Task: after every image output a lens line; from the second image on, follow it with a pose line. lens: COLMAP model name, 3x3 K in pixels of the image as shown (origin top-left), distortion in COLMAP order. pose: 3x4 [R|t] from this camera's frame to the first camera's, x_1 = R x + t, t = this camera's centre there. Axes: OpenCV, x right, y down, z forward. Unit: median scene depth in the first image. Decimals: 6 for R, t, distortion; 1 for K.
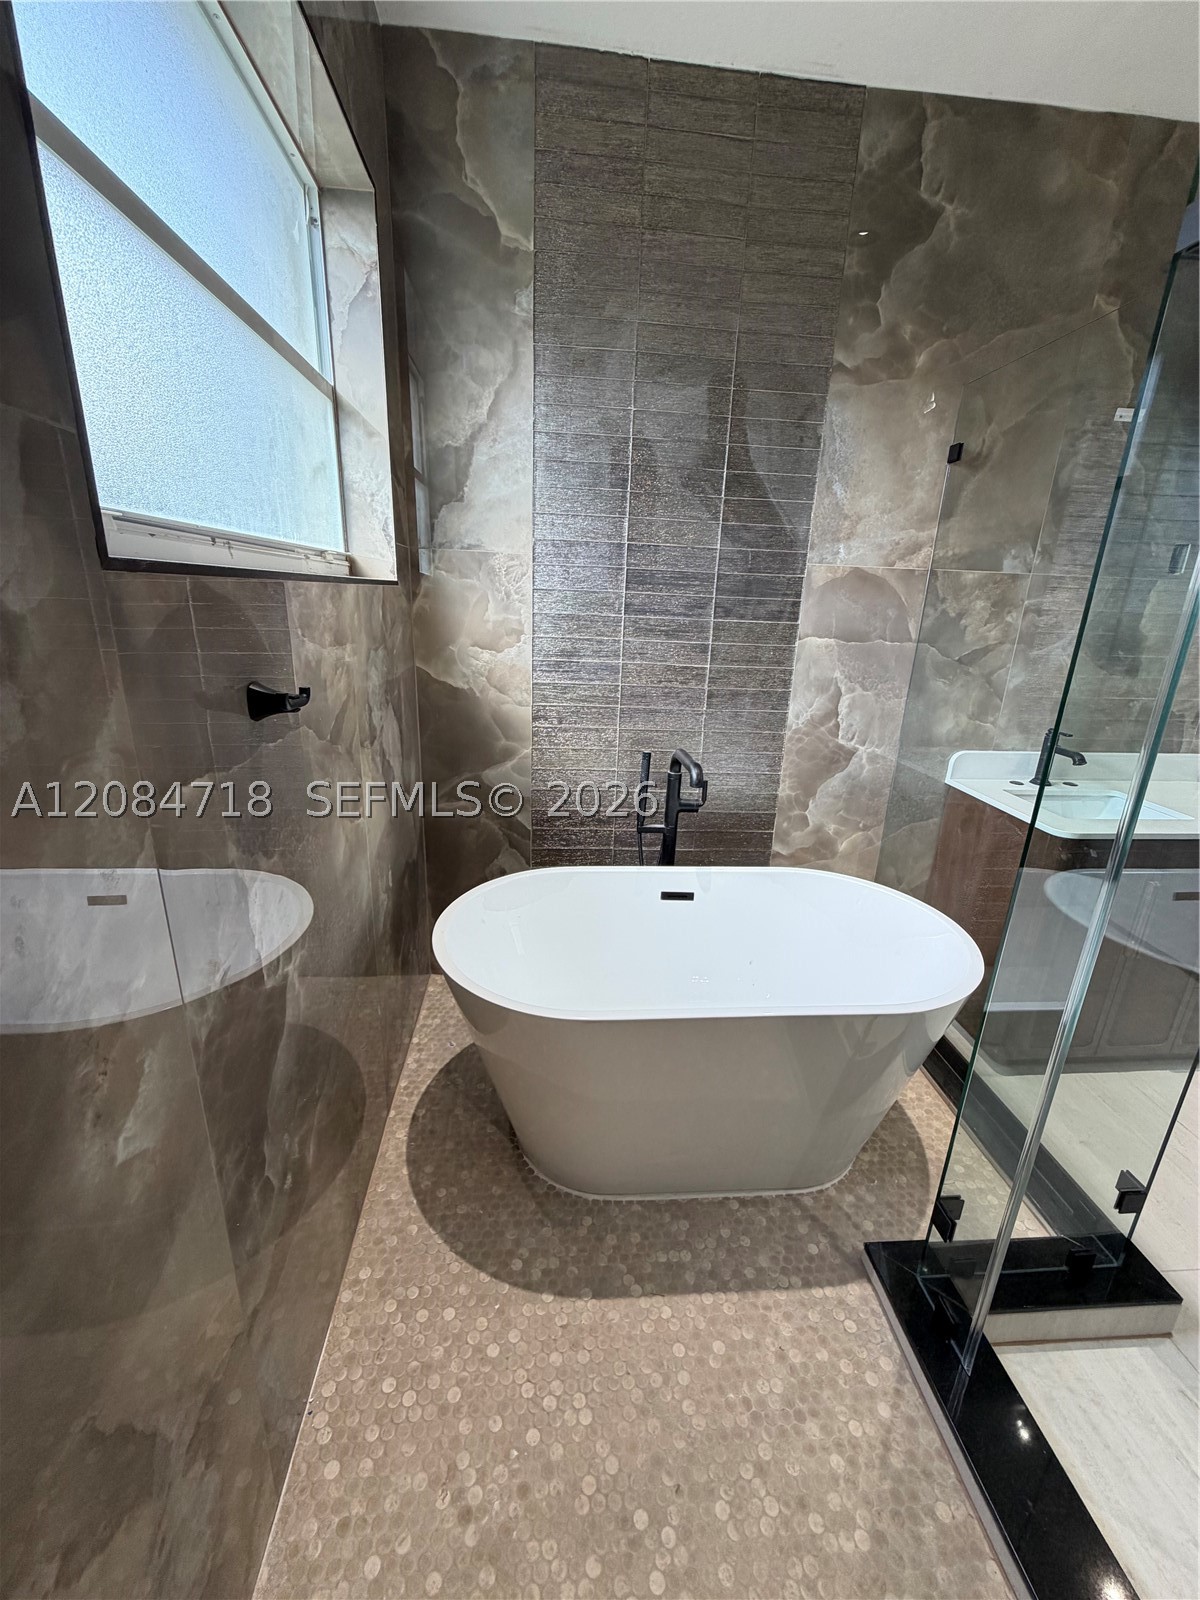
lens RADIAL K [[634.5, 0, 599.6], [0, 634.5, 797.1], [0, 0, 1]] dist [-0.000708, 0.000726]
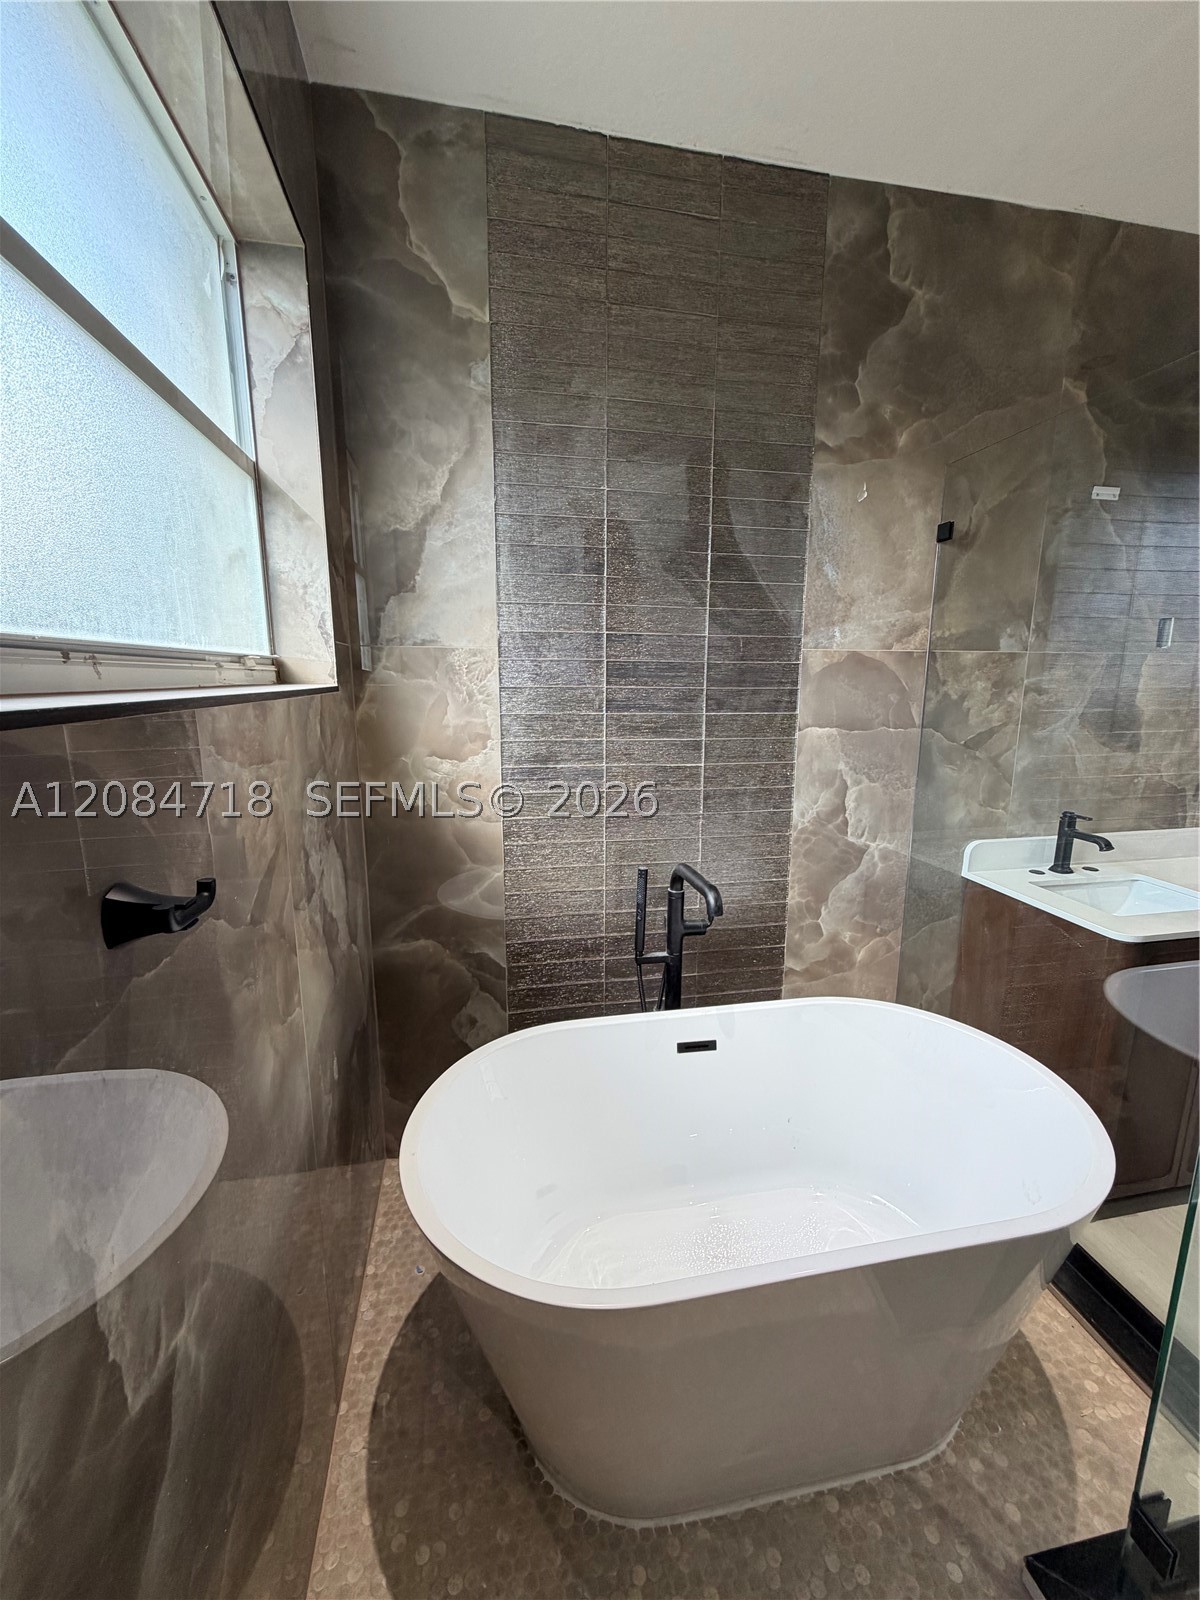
lens RADIAL K [[634.5, 0, 598.0], [0, 634.5, 797.5], [0, 0, 1]] dist [-0.000708, 0.000726]
pose [[0.993824, -0.052793, 0.097602, -0.070843], [0.063819, 0.991482, -0.113539, -0.082098], [-0.090777, 0.119067, 0.988728, 0.173442]]
